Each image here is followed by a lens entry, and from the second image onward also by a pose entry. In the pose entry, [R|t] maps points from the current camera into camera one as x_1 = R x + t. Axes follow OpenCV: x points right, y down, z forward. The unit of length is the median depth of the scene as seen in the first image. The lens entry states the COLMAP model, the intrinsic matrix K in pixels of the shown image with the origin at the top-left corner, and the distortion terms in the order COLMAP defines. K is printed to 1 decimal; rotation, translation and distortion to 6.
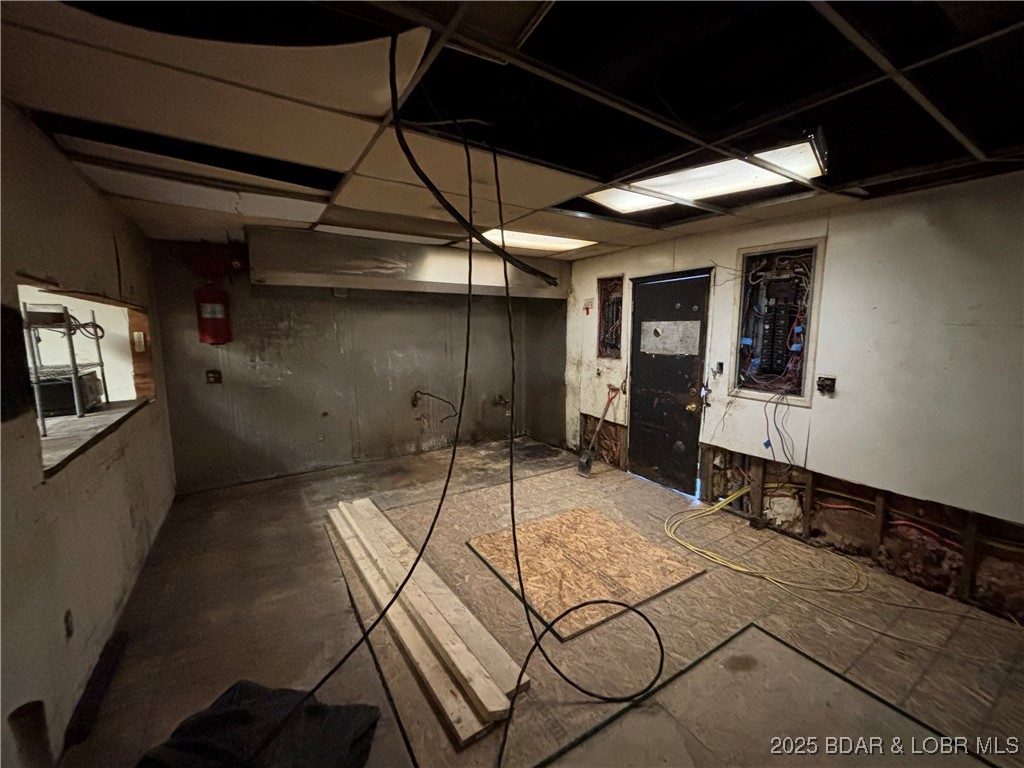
lens RADIAL K [[411.9, 0, 507.1], [0, 411.9, 382.0], [0, 0, 1]] dist [0.002810, -0.001751]
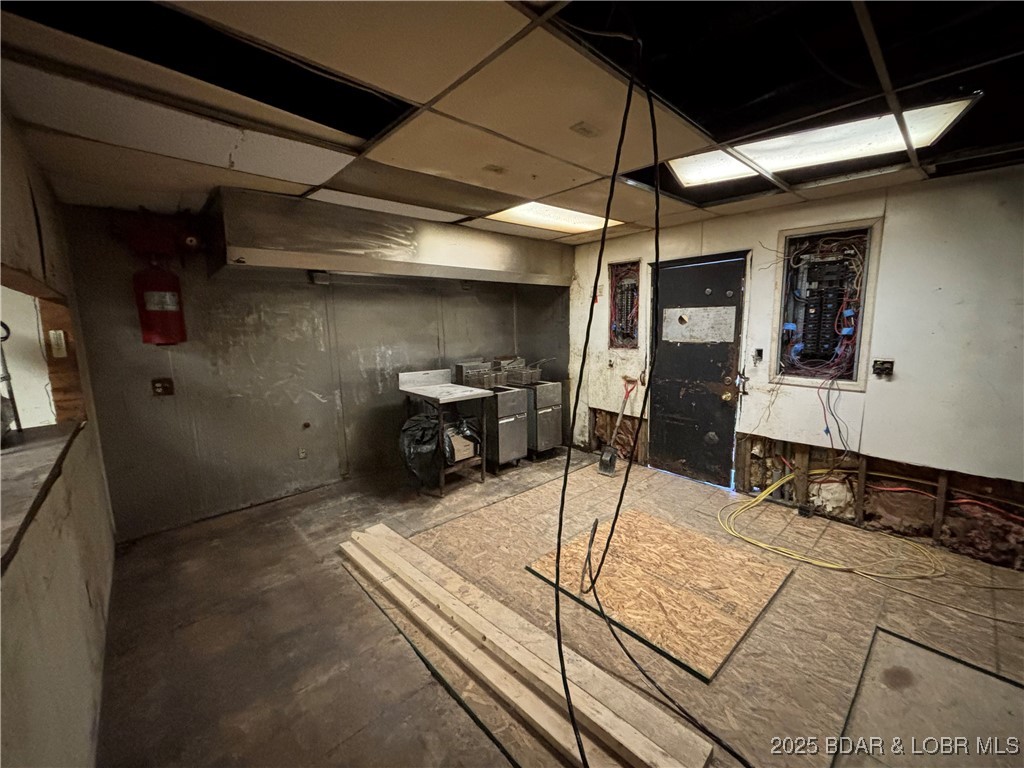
lens RADIAL K [[411.9, 0, 507.5], [0, 411.9, 381.6], [0, 0, 1]] dist [0.002810, -0.001751]
pose [[0.985003, -0.042698, 0.167169, -0.243766], [0.040219, 0.999025, 0.018192, -0.012979], [-0.167782, -0.011195, 0.985760, 0.152368]]
